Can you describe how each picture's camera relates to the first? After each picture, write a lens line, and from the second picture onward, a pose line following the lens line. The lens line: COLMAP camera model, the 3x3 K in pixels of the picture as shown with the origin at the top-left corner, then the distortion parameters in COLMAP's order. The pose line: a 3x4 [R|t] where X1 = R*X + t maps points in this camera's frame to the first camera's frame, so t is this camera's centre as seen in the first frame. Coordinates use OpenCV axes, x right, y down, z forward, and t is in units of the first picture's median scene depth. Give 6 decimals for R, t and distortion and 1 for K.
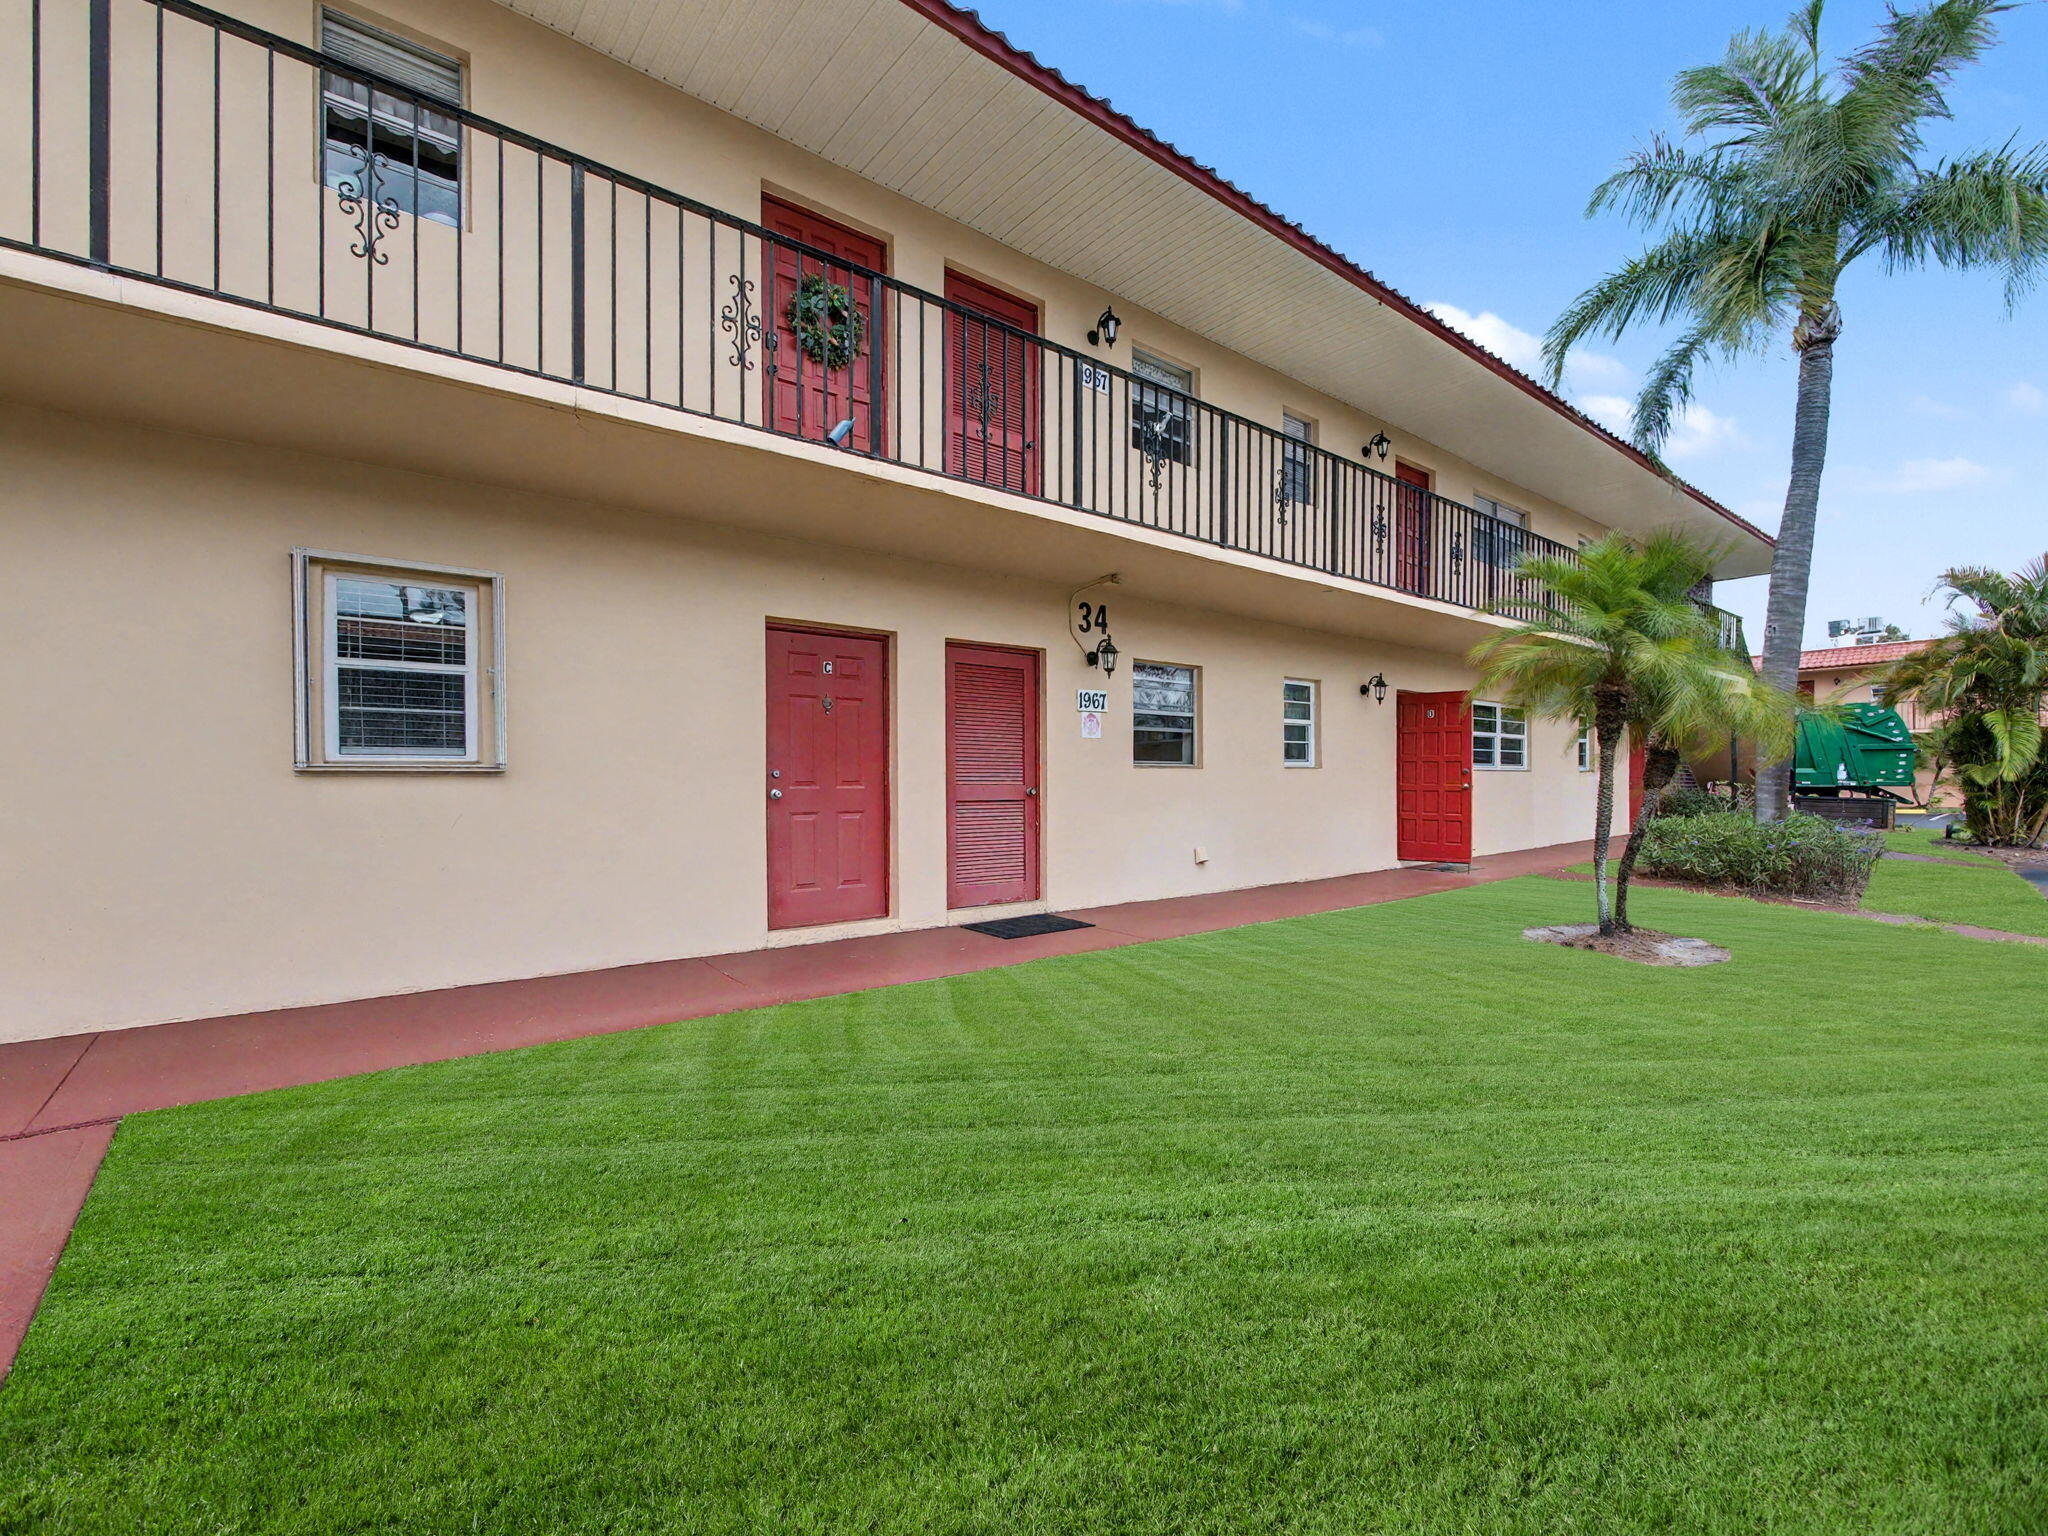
lens RADIAL K [[811.7, 0, 1024.0], [0, 811.7, 768.0], [0, 0, 1]] dist [0.000155, -0.000013]
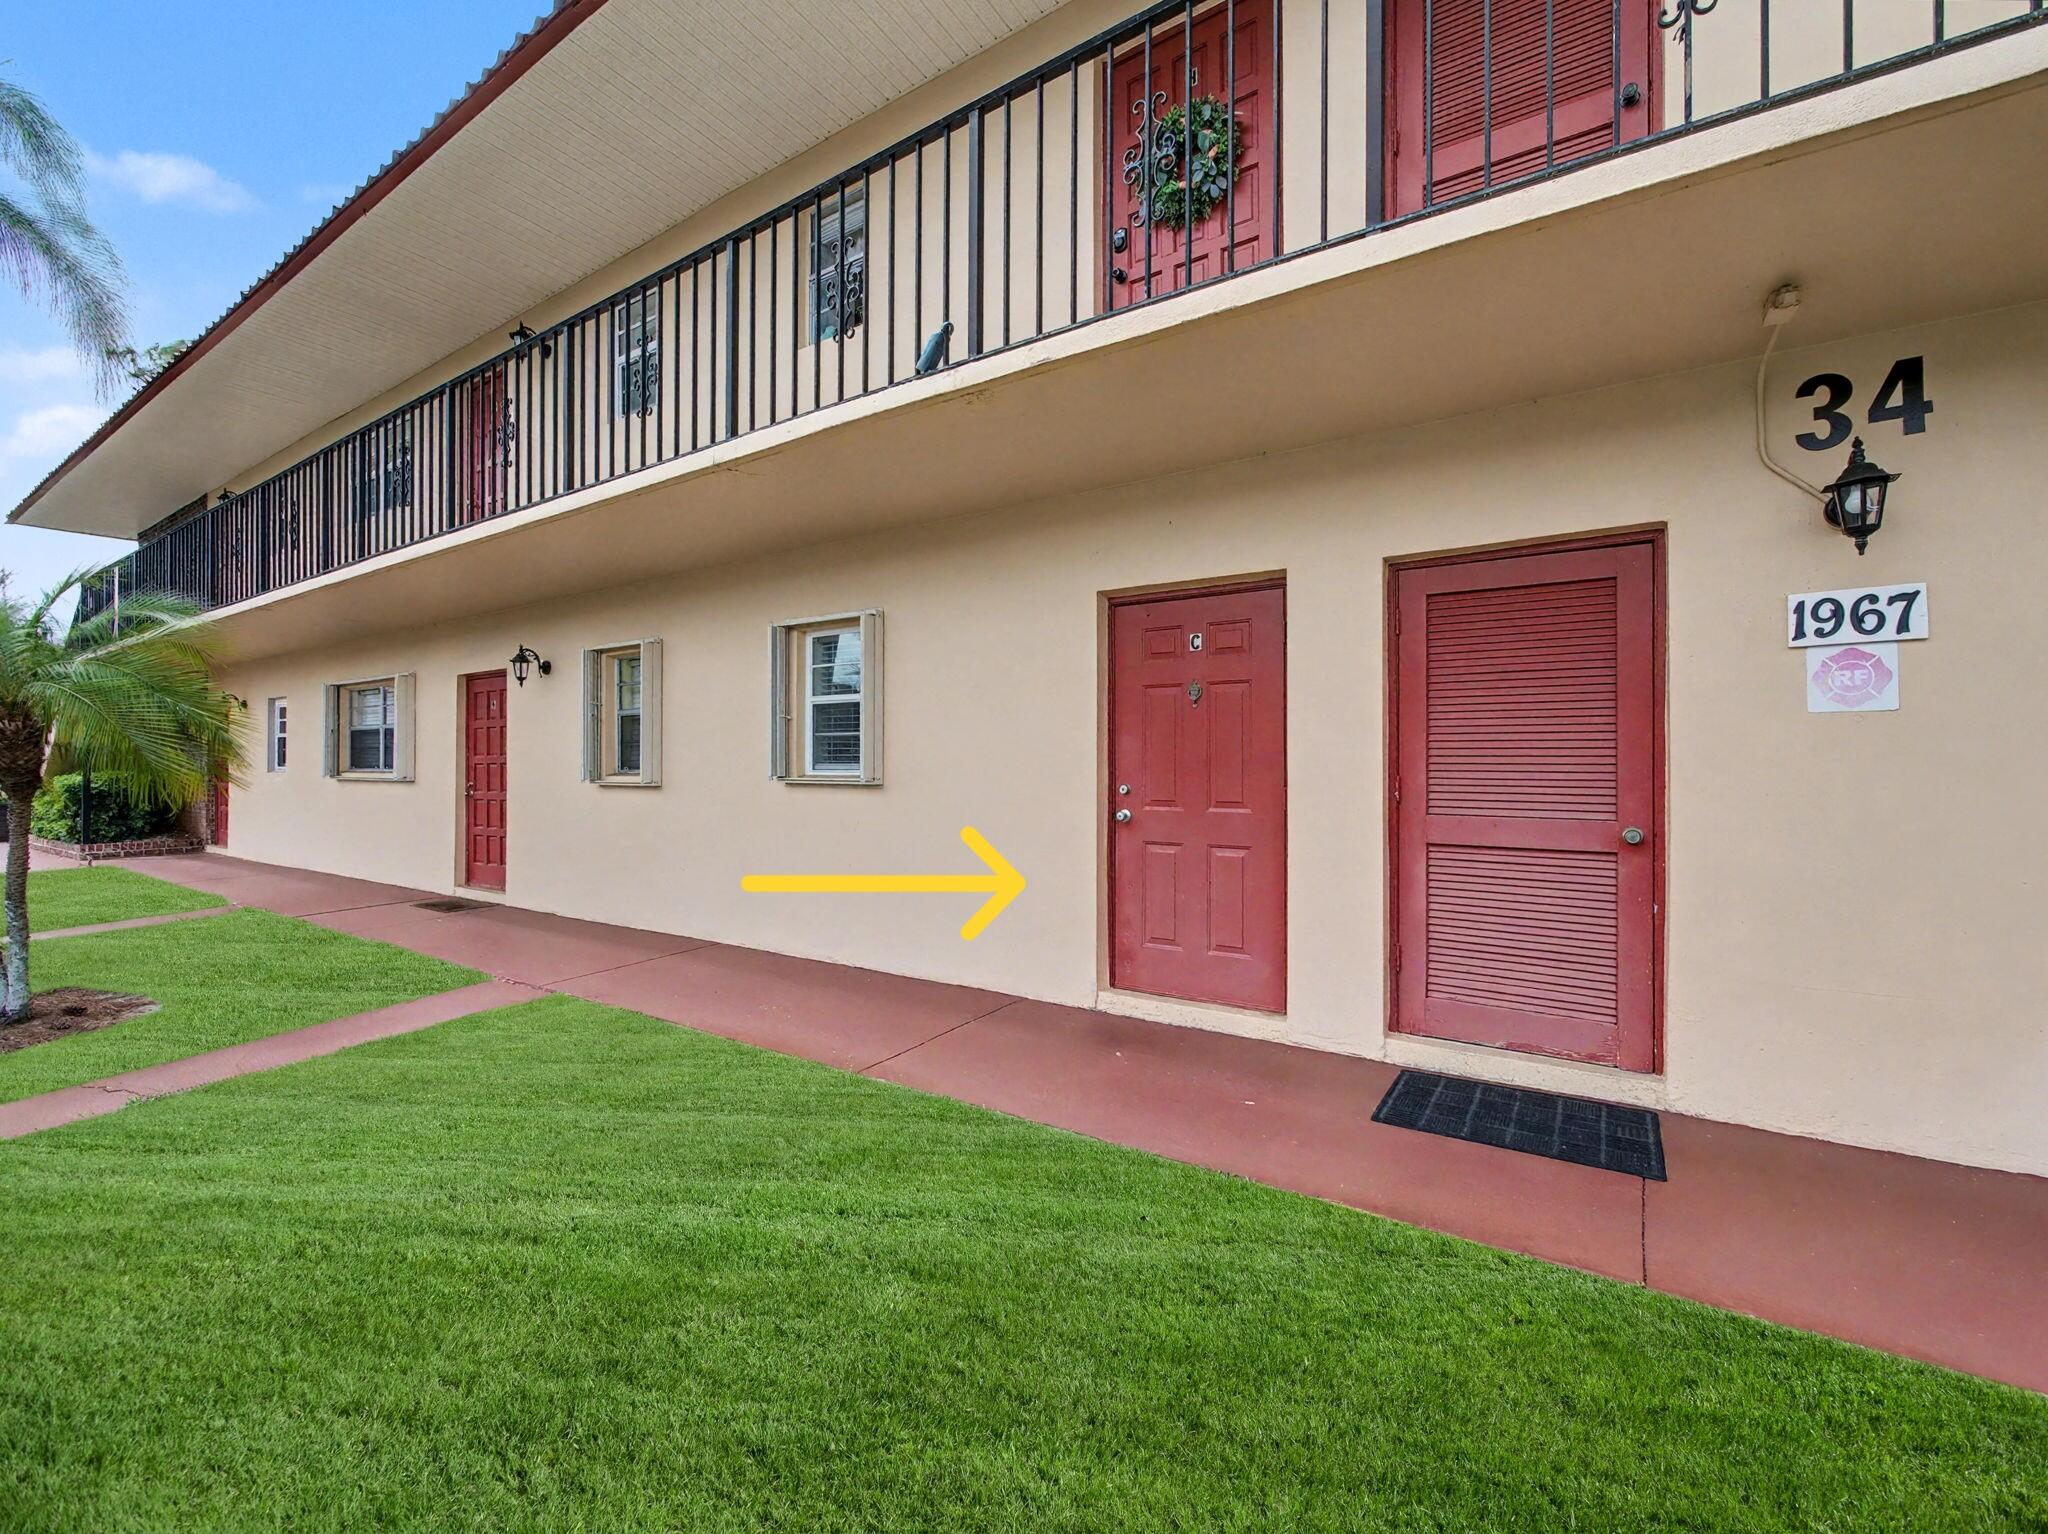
lens RADIAL K [[873.2, 0, 1024.0], [0, 873.2, 767.0], [0, 0, 1]] dist [-0.000066, -0.000115]
pose [[0.330904, -0.004924, -0.943652, 0.429791], [0.000169, 0.999987, -0.005159, -0.009478], [0.943665, 0.001548, 0.330900, 0.594133]]
